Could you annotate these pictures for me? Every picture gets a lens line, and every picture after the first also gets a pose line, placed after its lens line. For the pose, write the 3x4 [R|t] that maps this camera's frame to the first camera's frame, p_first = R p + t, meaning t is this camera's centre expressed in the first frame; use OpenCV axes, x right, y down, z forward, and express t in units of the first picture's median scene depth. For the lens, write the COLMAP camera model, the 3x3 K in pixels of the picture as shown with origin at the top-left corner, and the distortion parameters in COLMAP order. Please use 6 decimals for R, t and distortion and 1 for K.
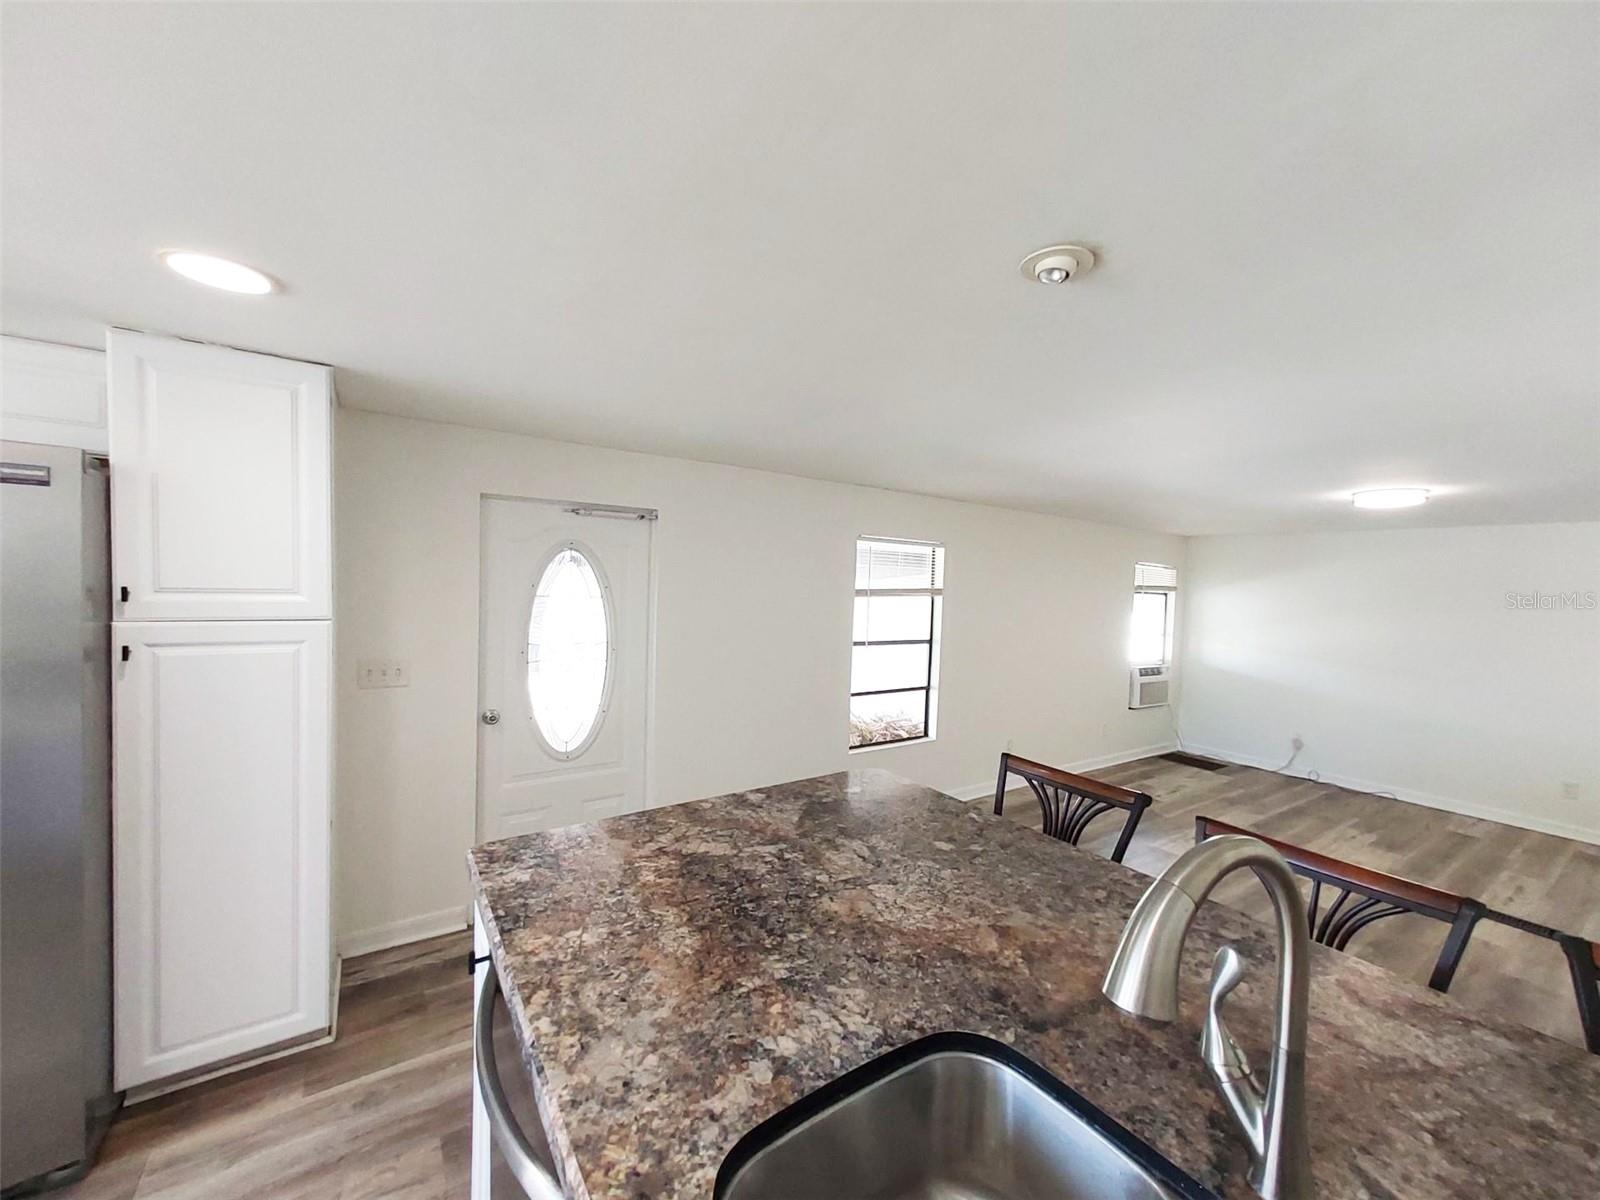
lens RADIAL K [[626.1, 0, 814.6], [0, 626.1, 608.6], [0, 0, 1]] dist [0.004350, 0.000735]
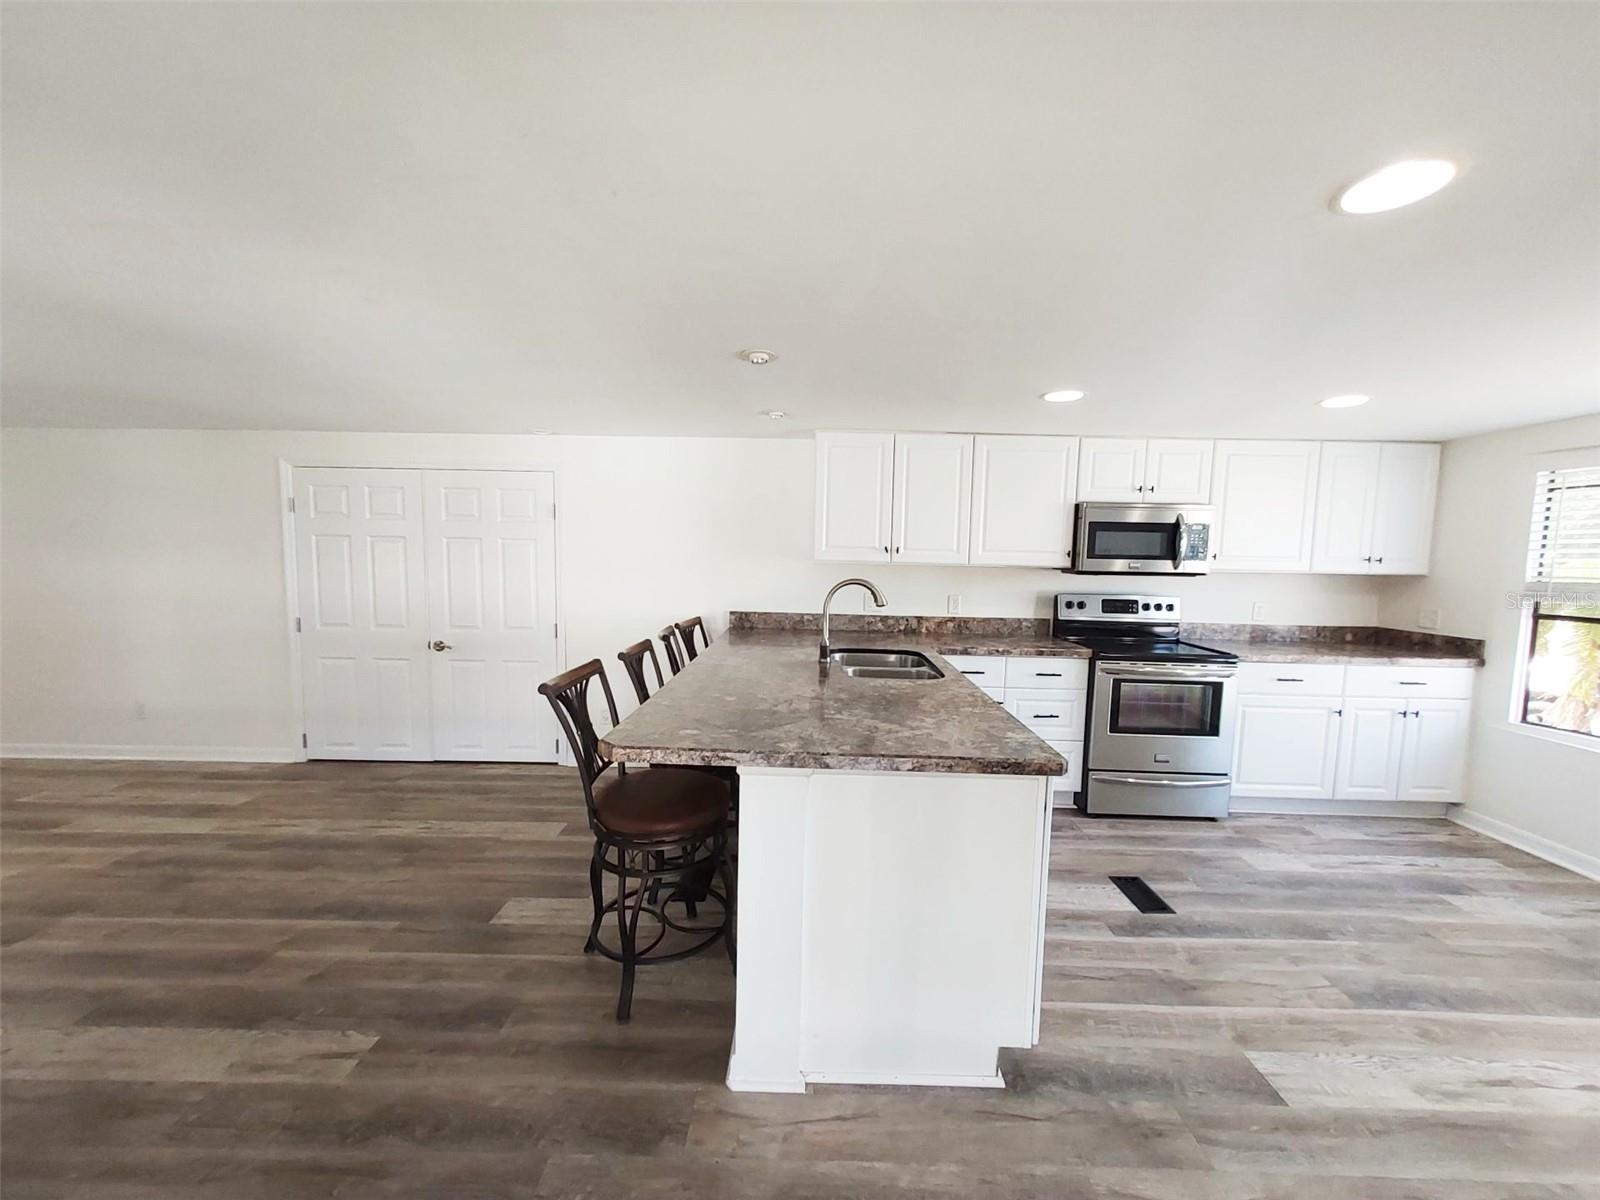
lens RADIAL K [[626.1, 0, 812.2], [0, 626.1, 609.2], [0, 0, 1]] dist [0.004350, 0.000735]
pose [[-0.815576, -0.100604, 0.569837, -0.280265], [-0.025186, 0.990009, 0.138739, -0.012397], [-0.578101, 0.098800, -0.809962, 0.762002]]
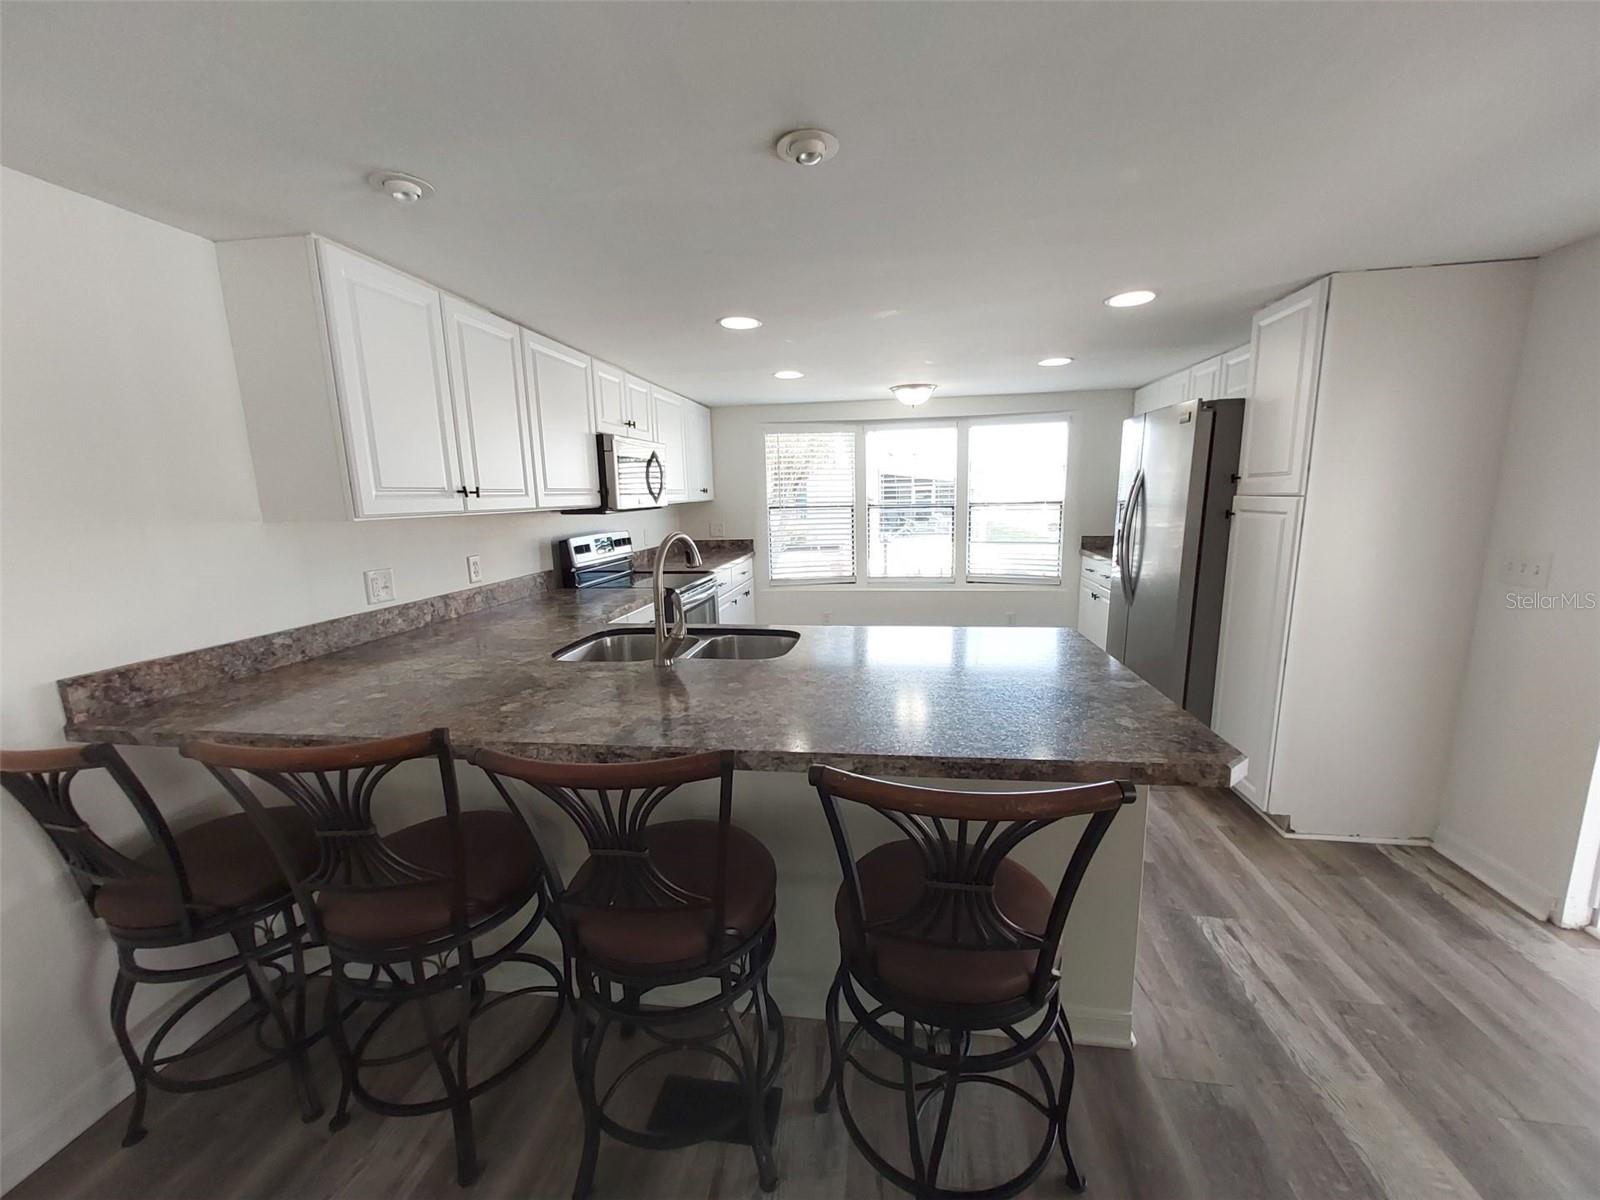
lens RADIAL K [[626.1, 0, 807.8], [0, 626.1, 610.4], [0, 0, 1]] dist [0.004350, 0.000735]
pose [[-0.680477, 0.118686, -0.723094, 0.385681], [-0.029718, 0.981514, 0.189069, 0.015946], [0.732167, 0.150146, -0.664371, 0.556187]]
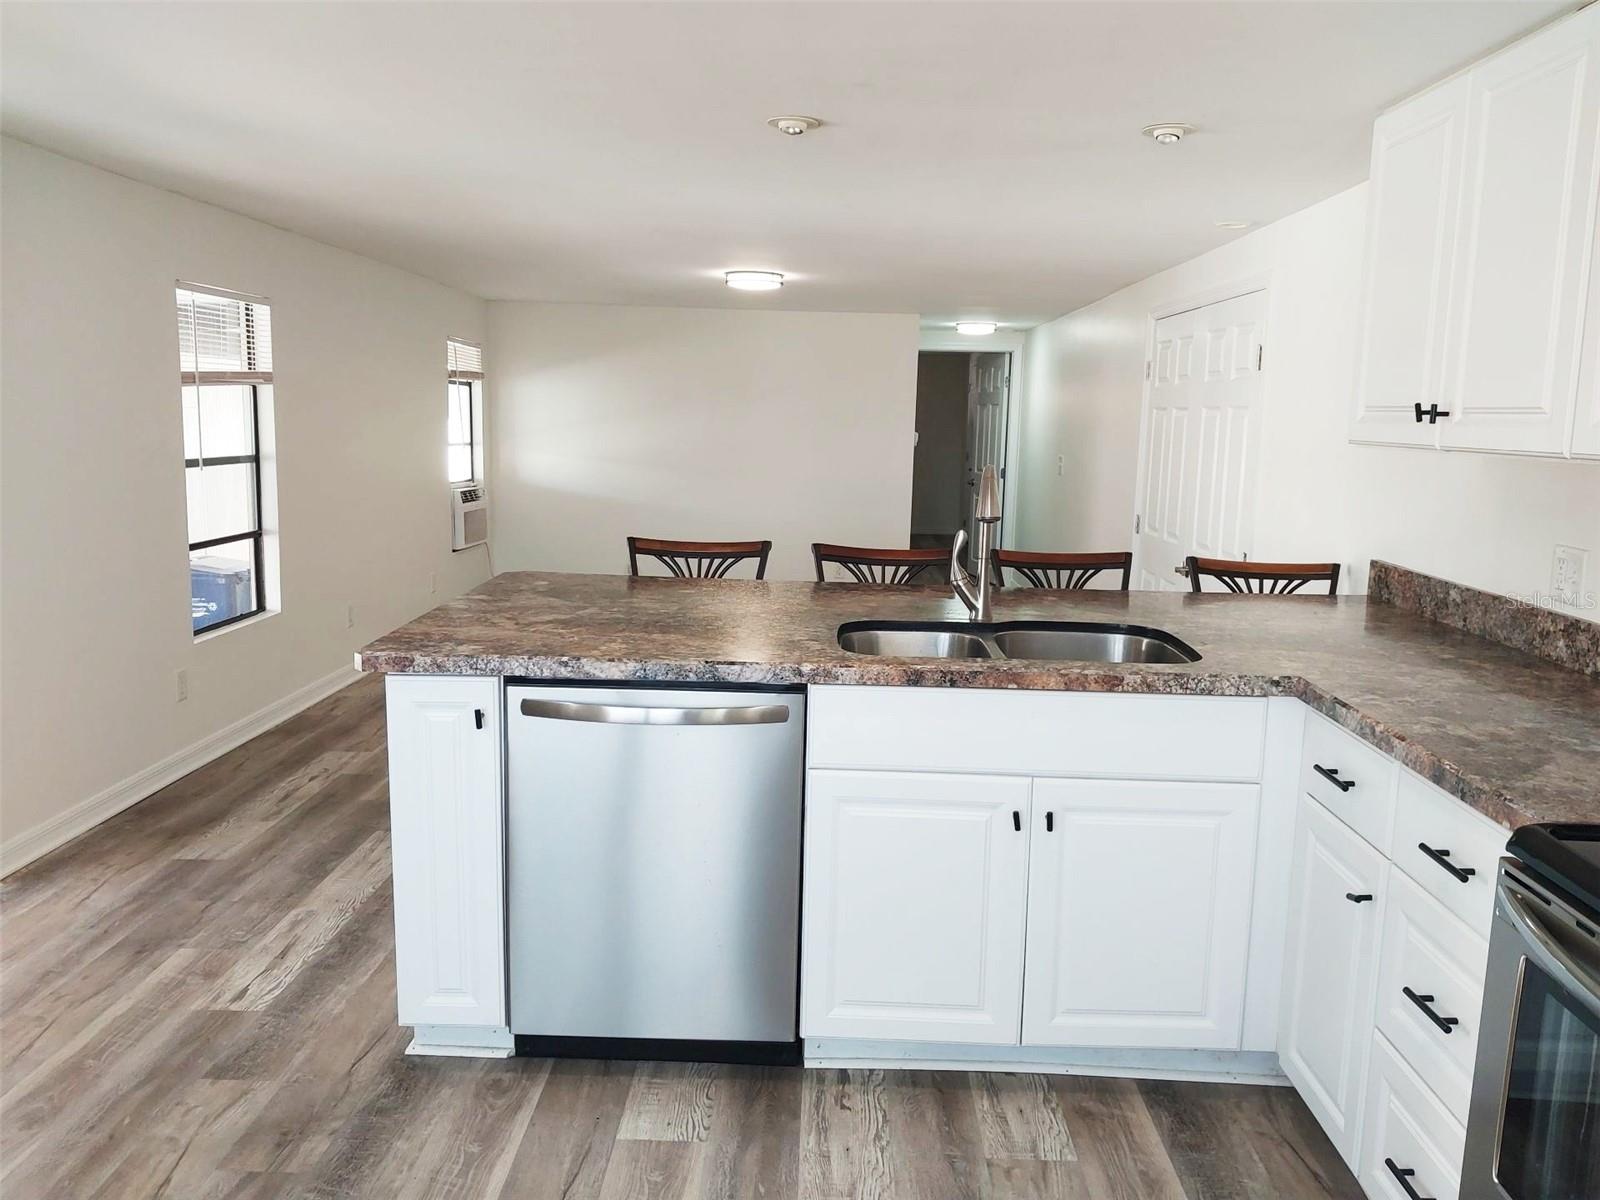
lens RADIAL K [[1255.2, 0, 808.6], [0, 1255.2, 597.8], [0, 0, 1]] dist [0.008623, 0.000614]
pose [[0.588540, -0.135886, 0.796967, -0.568246], [0.023933, 0.988270, 0.150829, 0.015490], [-0.808114, -0.069695, 0.584888, -0.205508]]
